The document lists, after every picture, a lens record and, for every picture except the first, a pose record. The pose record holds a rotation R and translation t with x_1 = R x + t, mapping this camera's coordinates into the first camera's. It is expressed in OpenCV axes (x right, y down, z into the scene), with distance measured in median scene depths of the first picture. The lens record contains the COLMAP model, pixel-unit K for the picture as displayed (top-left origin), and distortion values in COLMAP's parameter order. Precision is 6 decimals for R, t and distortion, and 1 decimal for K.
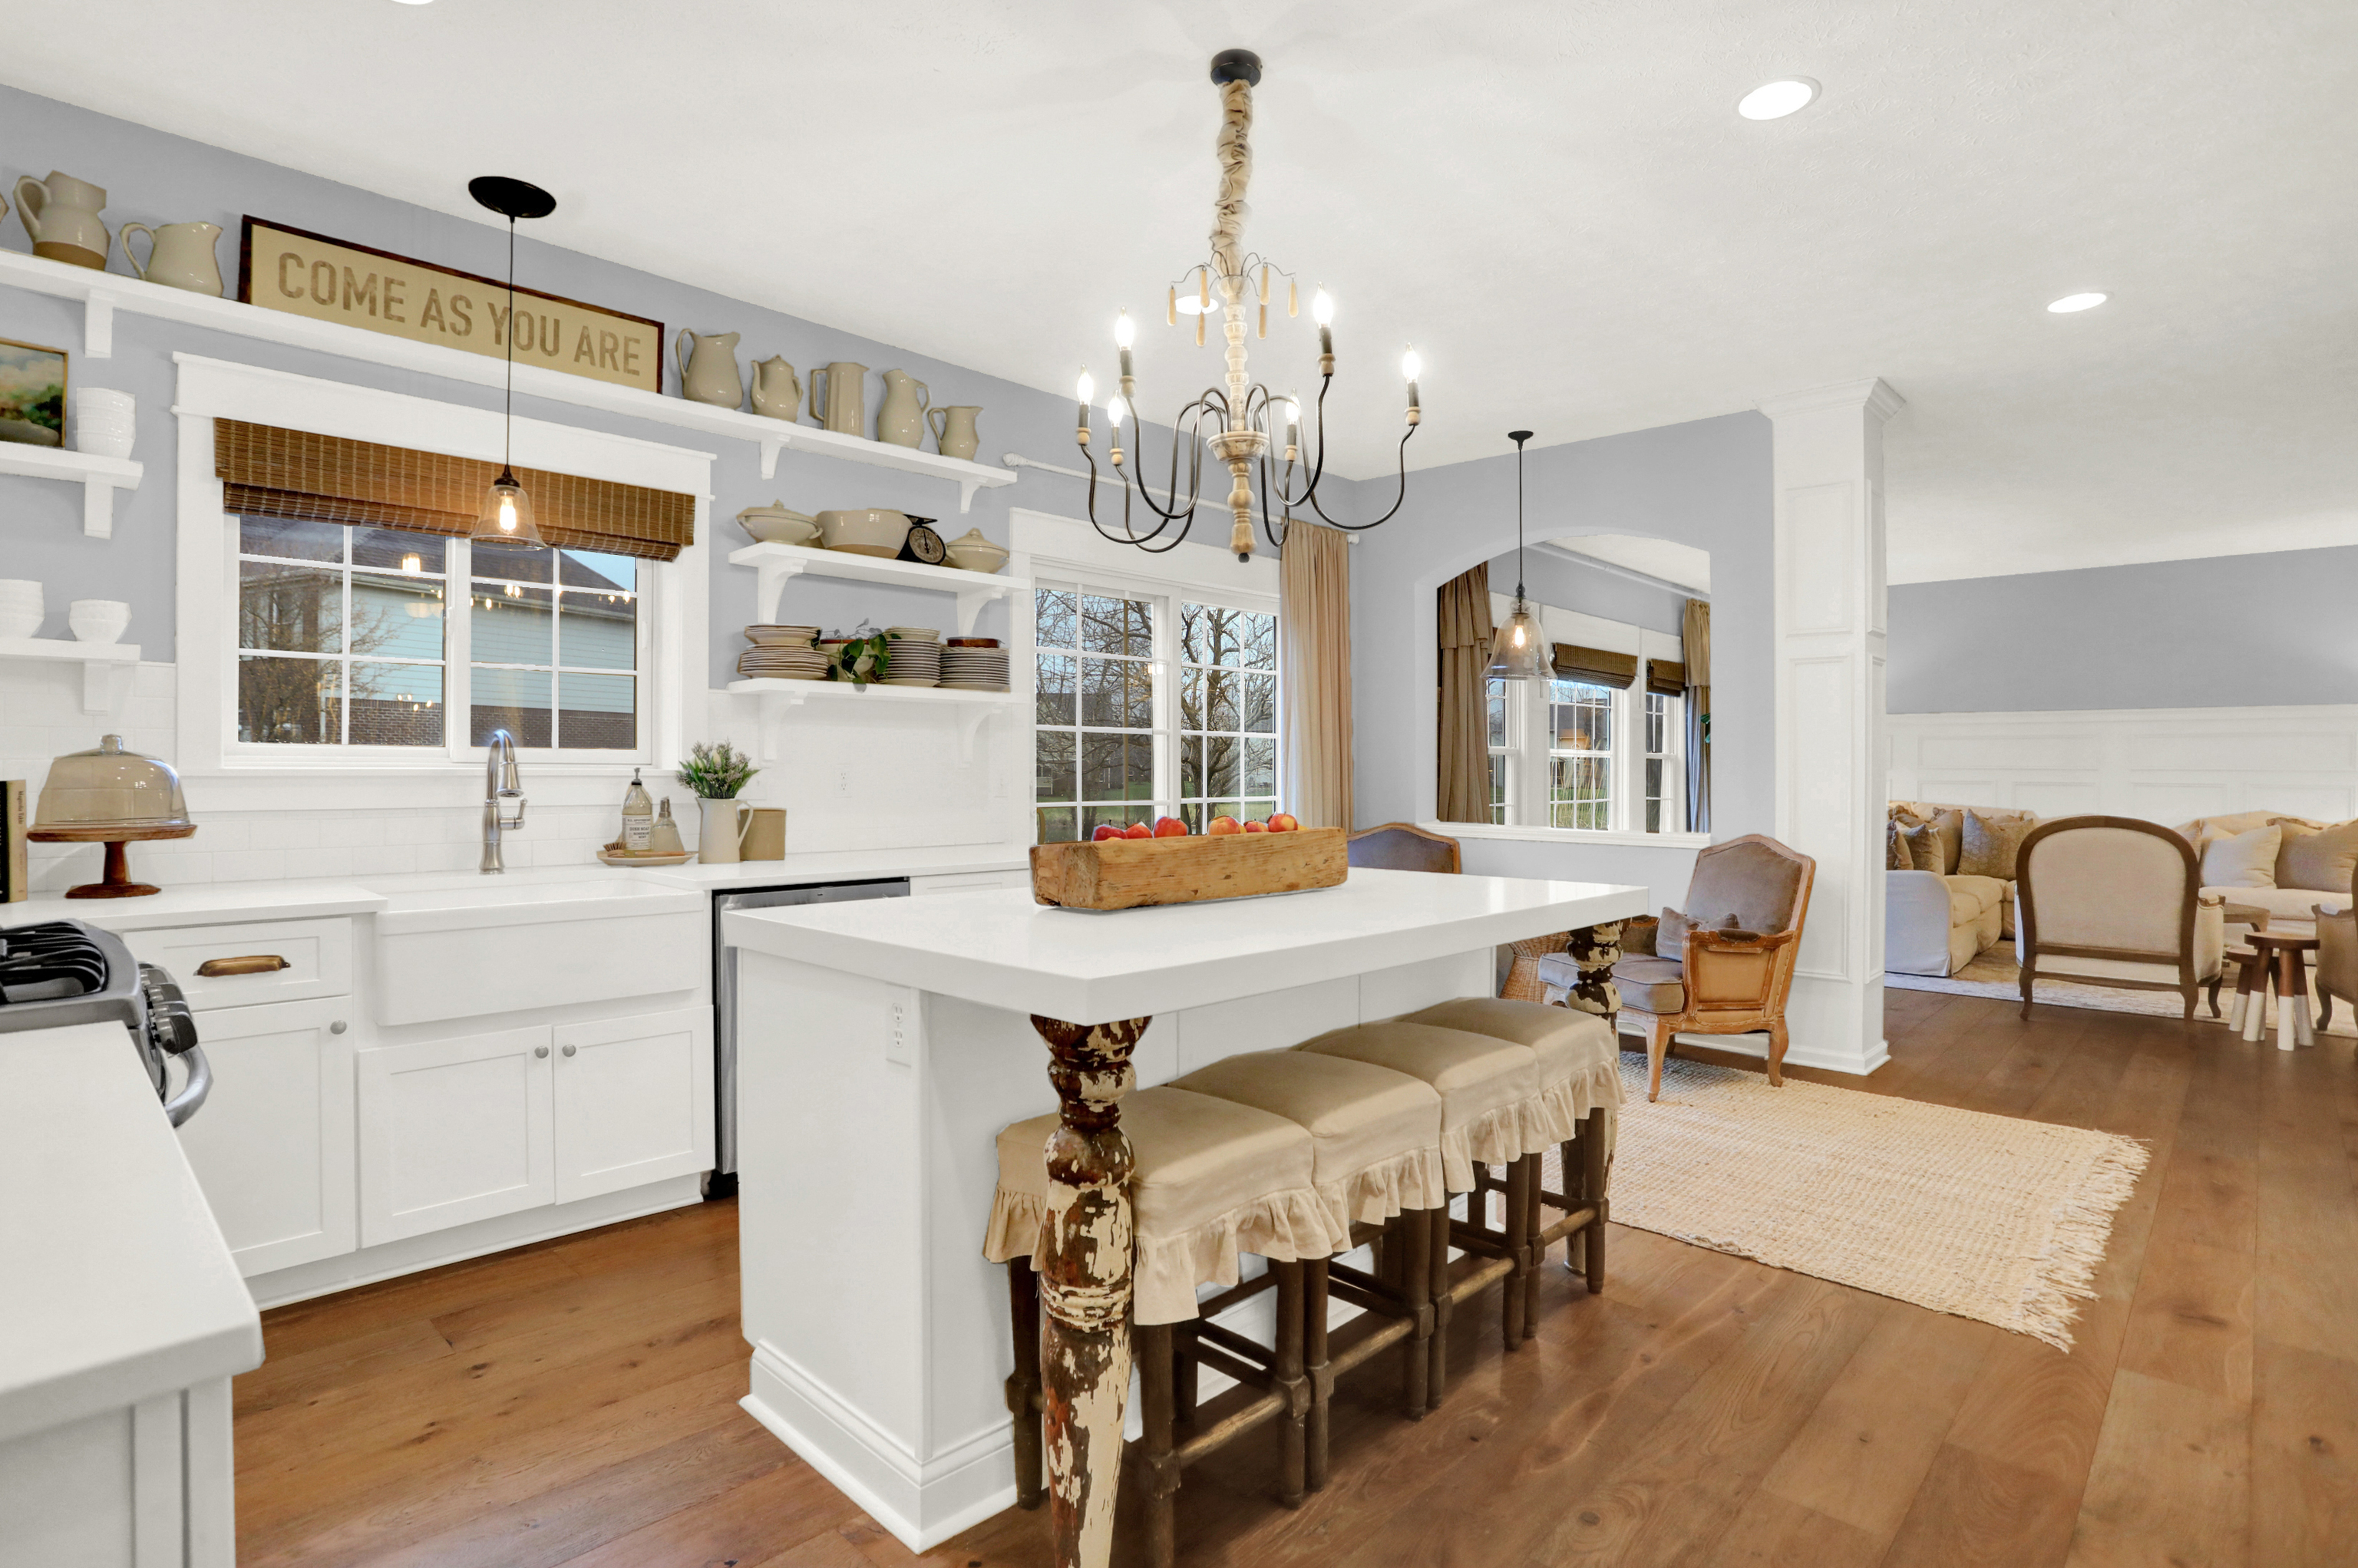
lens RADIAL K [[1157.0, 0, 1174.6], [0, 1157.0, 765.0], [0, 0, 1]] dist [-0.006946, -0.000368]
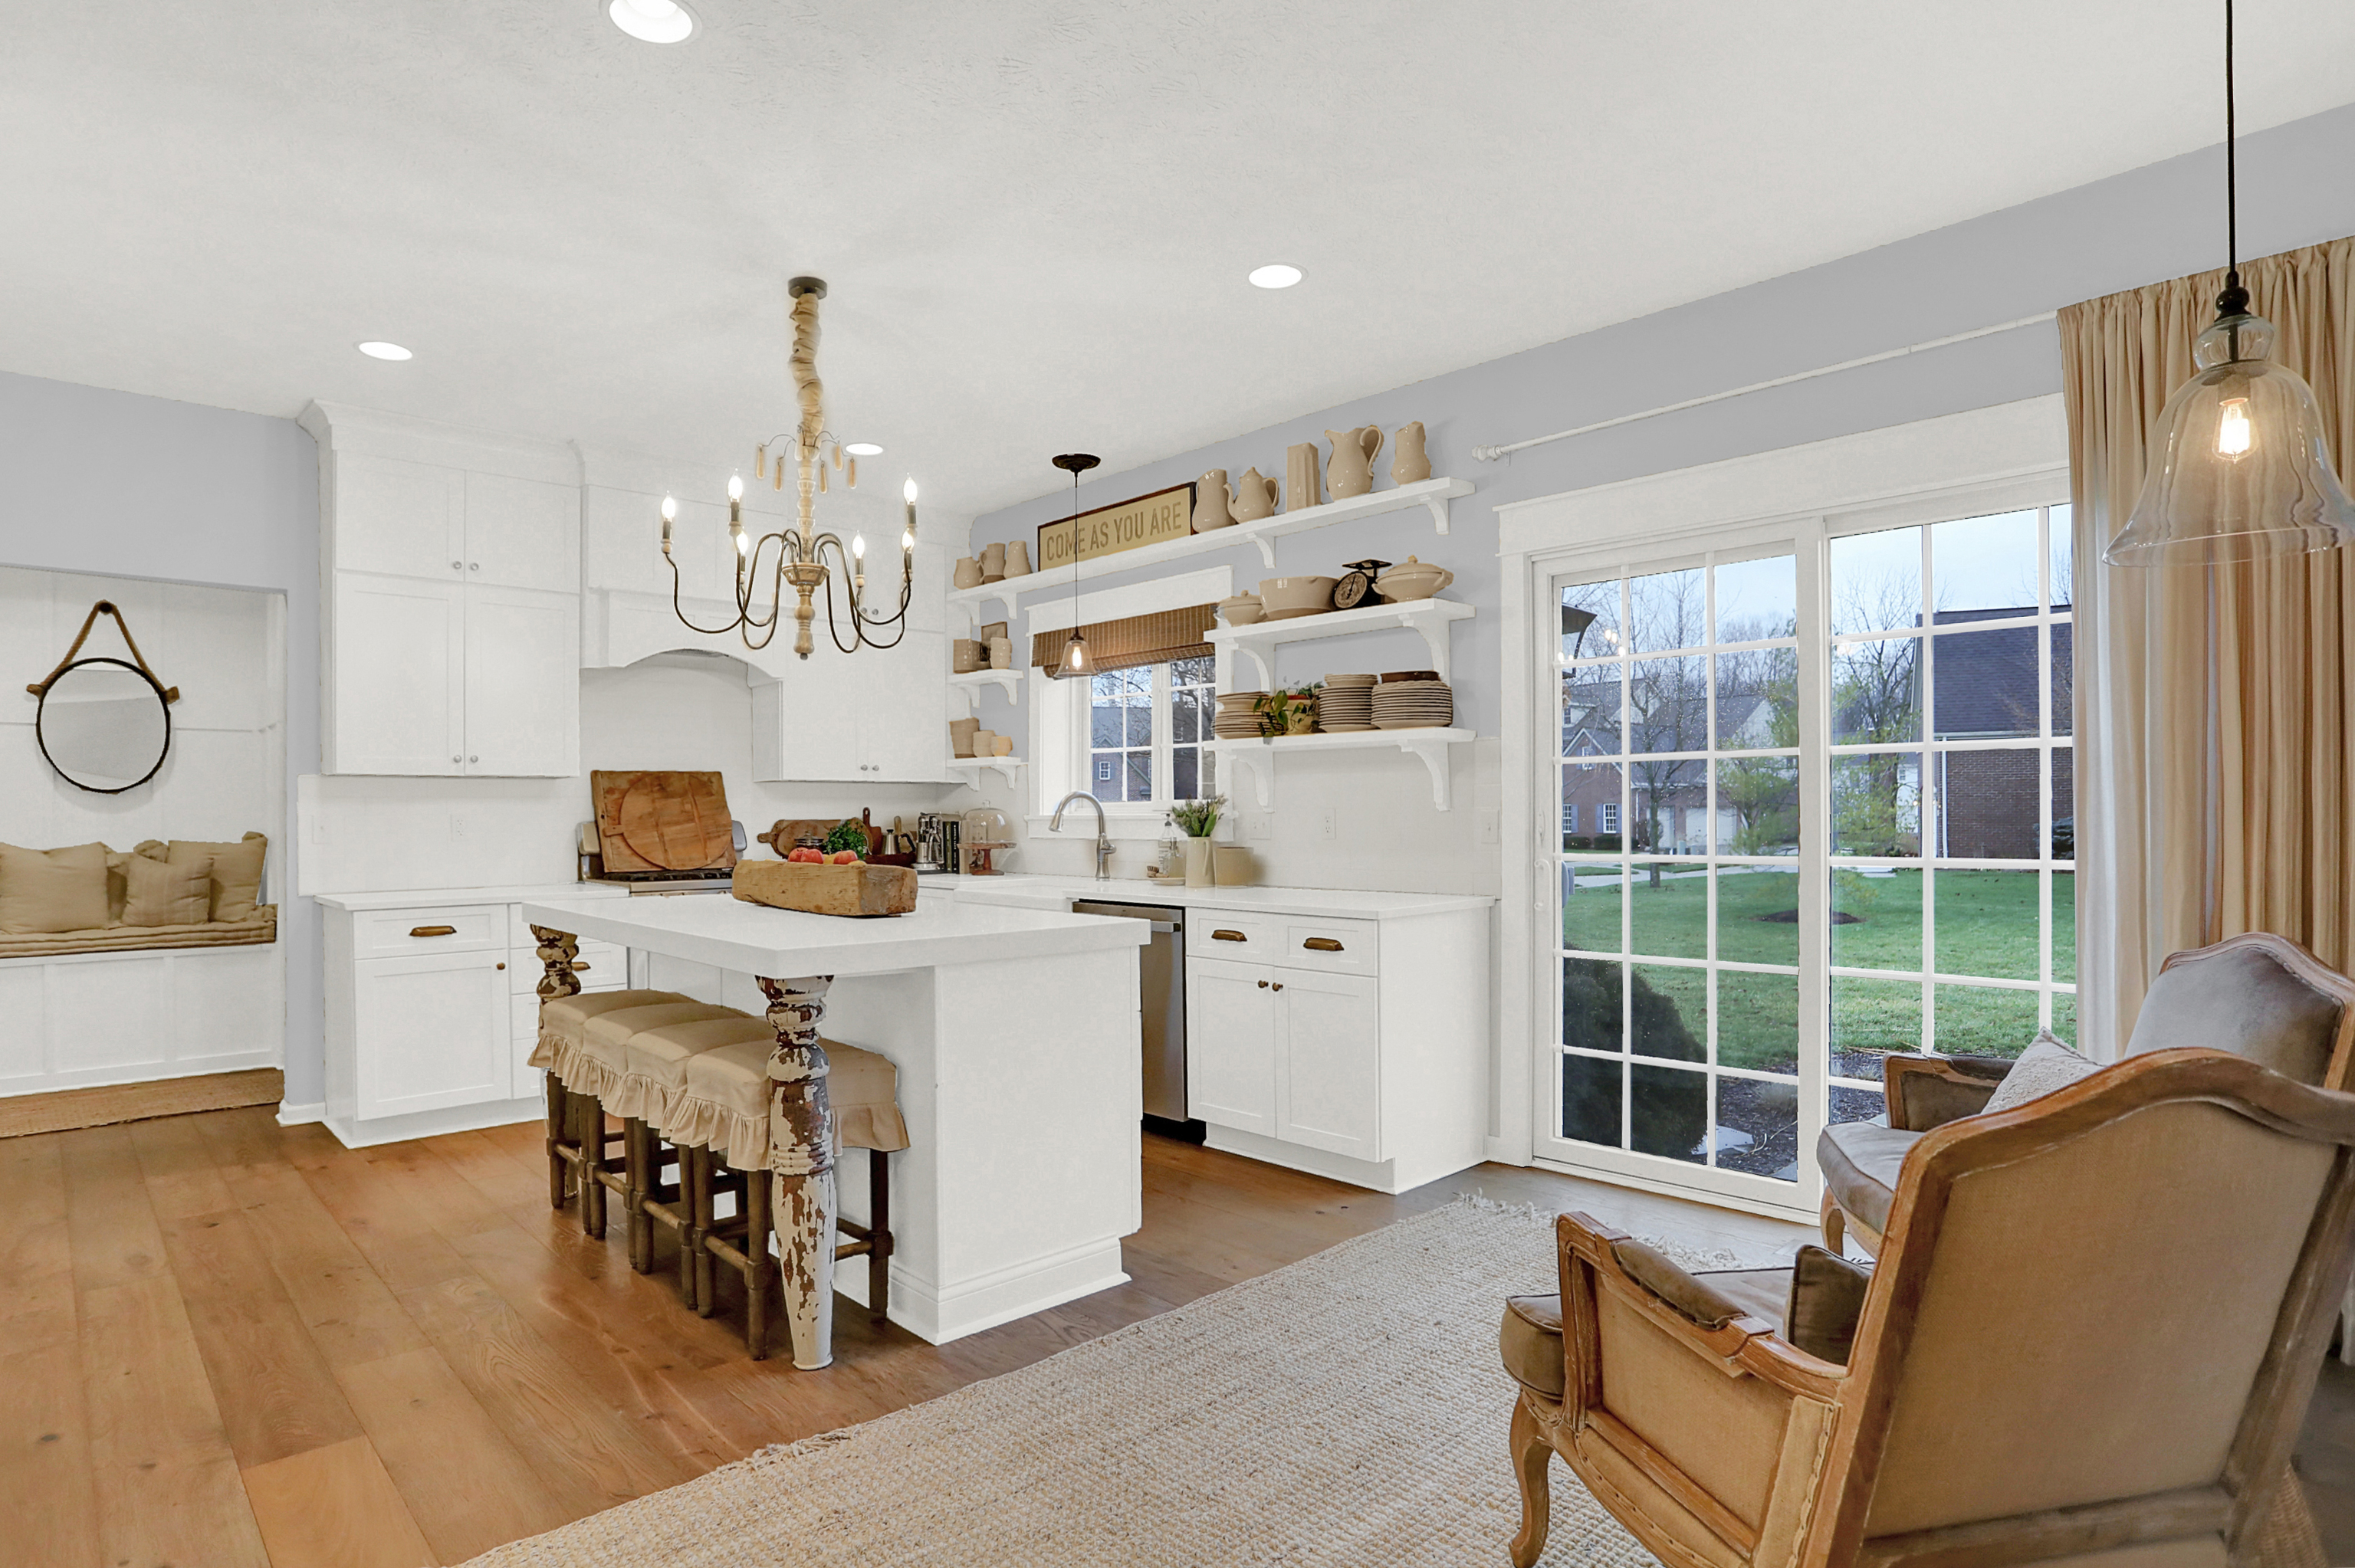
lens RADIAL K [[1278.0, 0, 1186.3], [0, 1278.0, 800.8], [0, 0, 1]] dist [-0.047363, -0.000411]
pose [[-0.017038, -0.011224, -0.999792, 1.177368], [0.006421, 0.999915, -0.011334, 0.005016], [0.999834, -0.006612, -0.016965, 1.153455]]
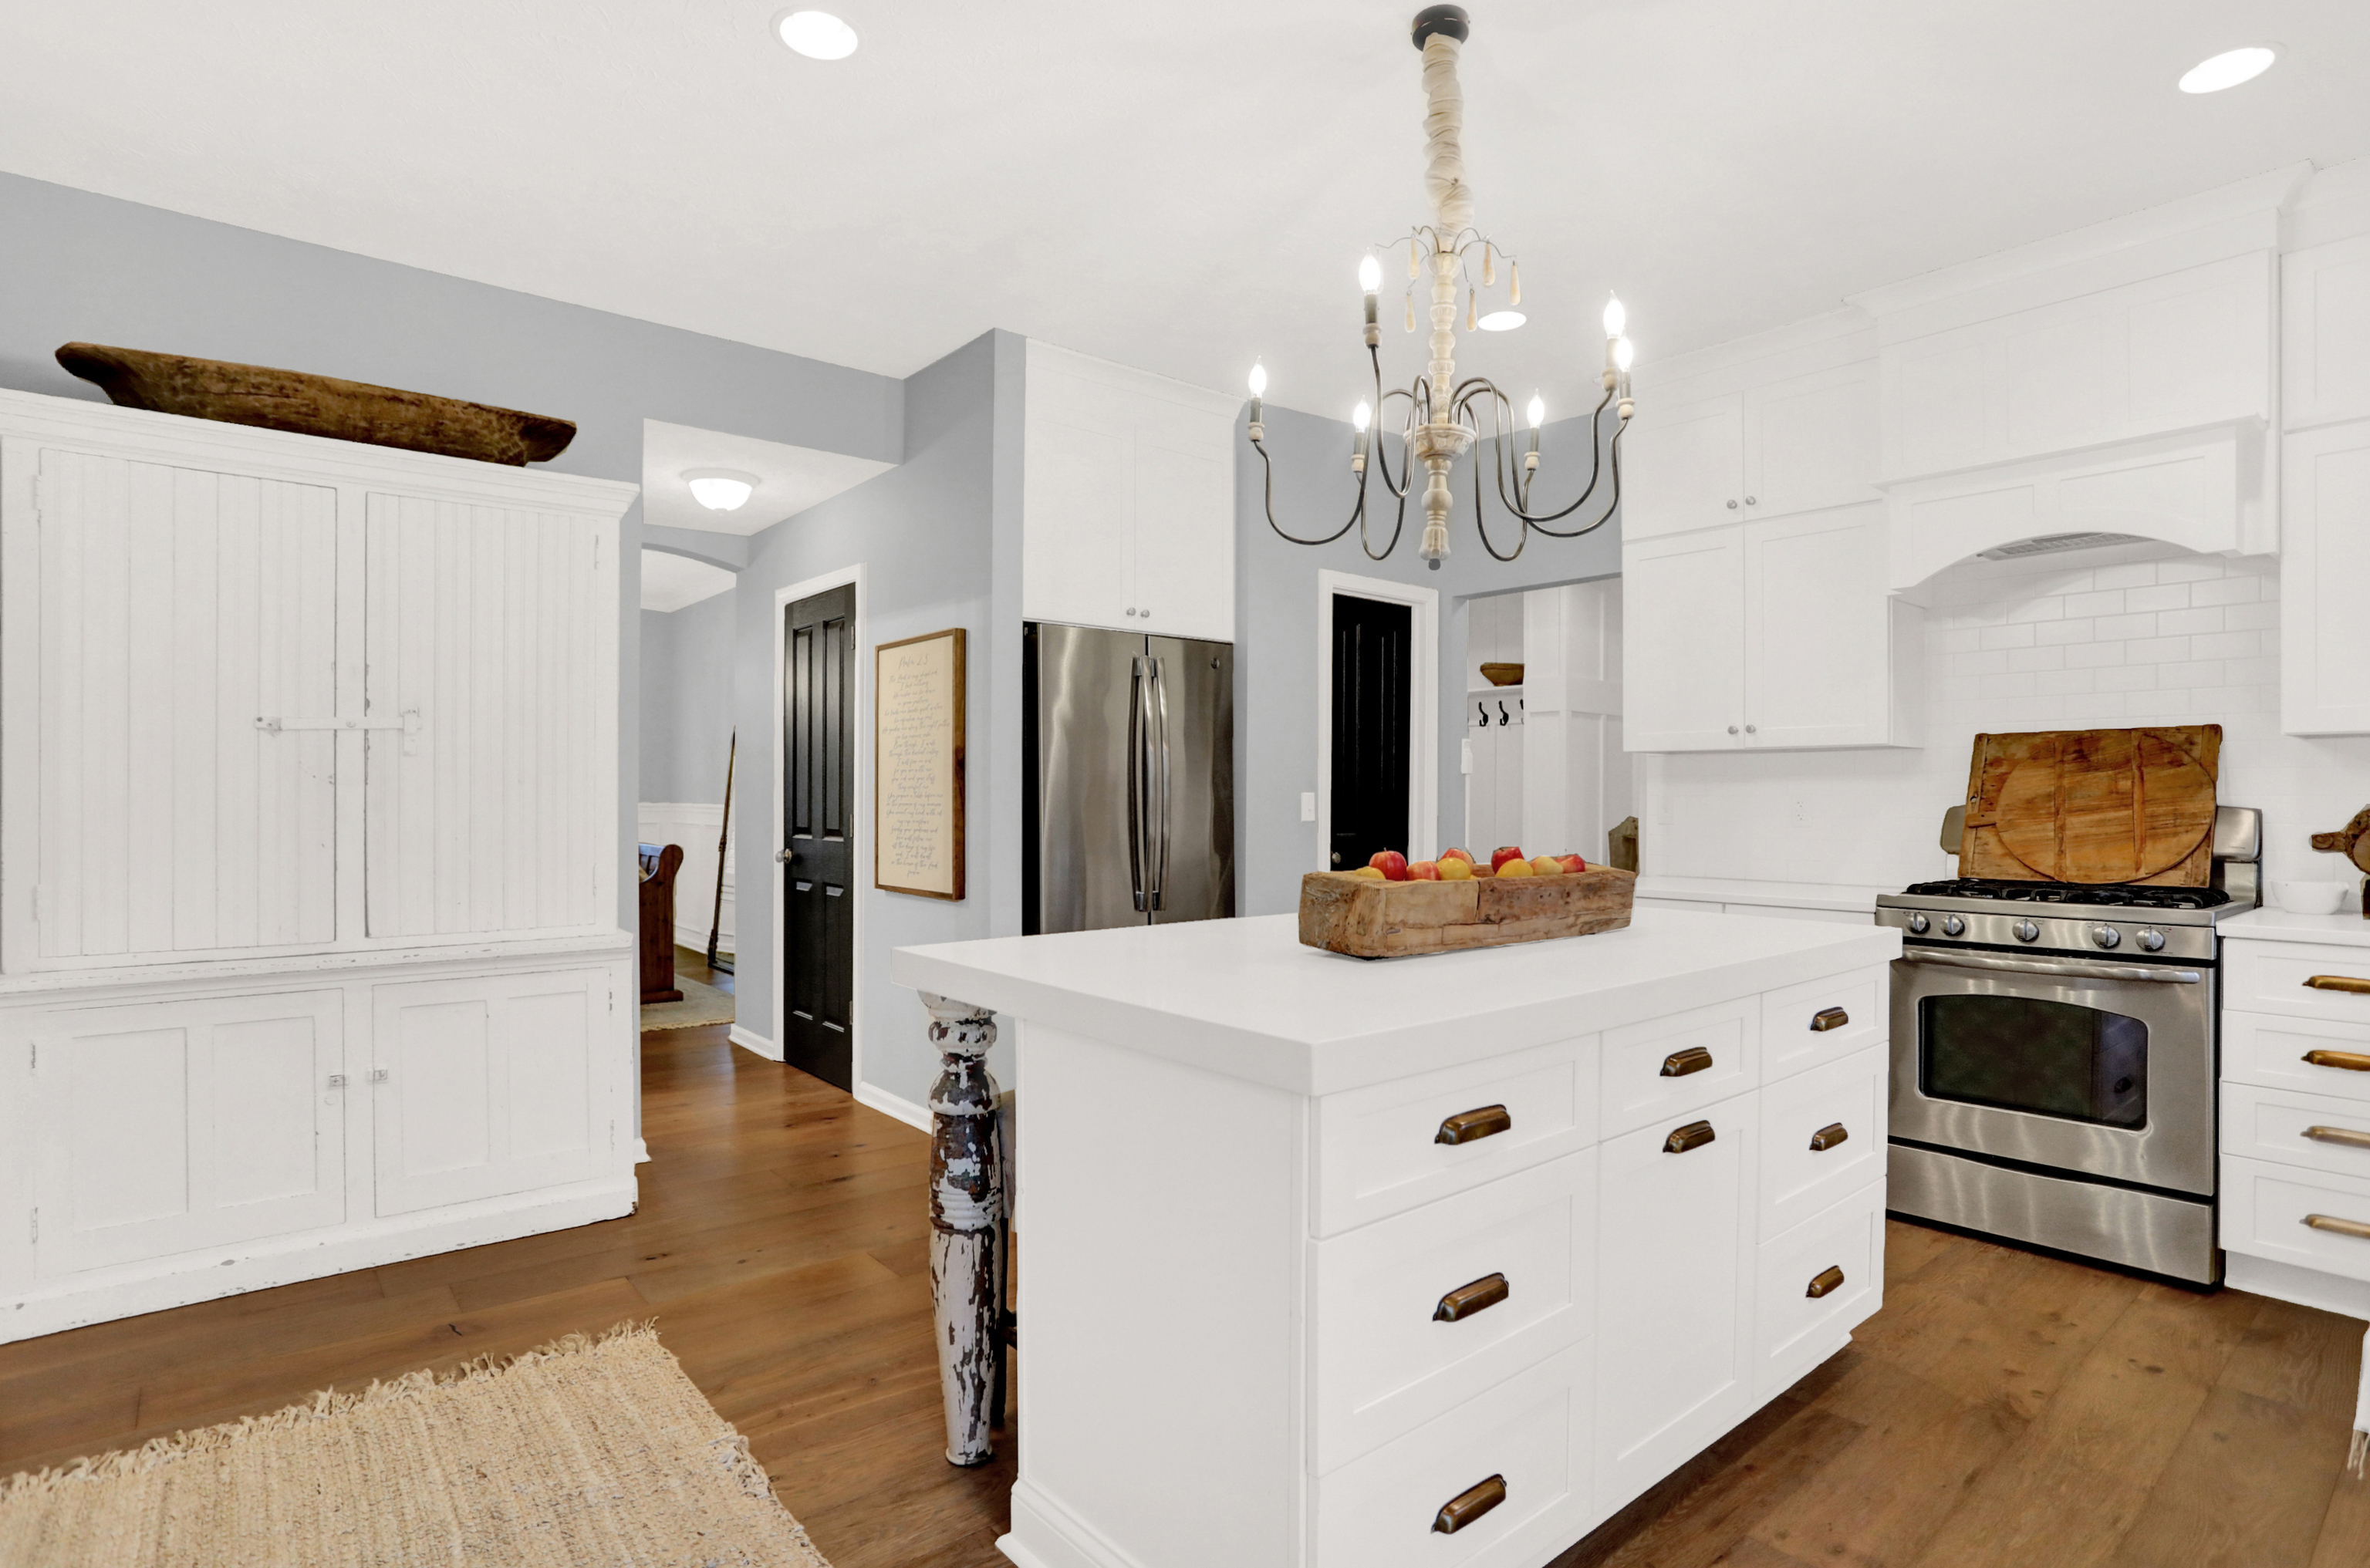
lens RADIAL K [[1209.9, 0, 1179.9], [0, 1209.9, 788.5], [0, 0, 1]] dist [-0.051288, 0.019588]
pose [[-0.994327, -0.004782, 0.106255, 0.120722], [-0.005083, 0.999984, -0.002570, -0.000959], [-0.106241, -0.003095, -0.994336, 1.545266]]
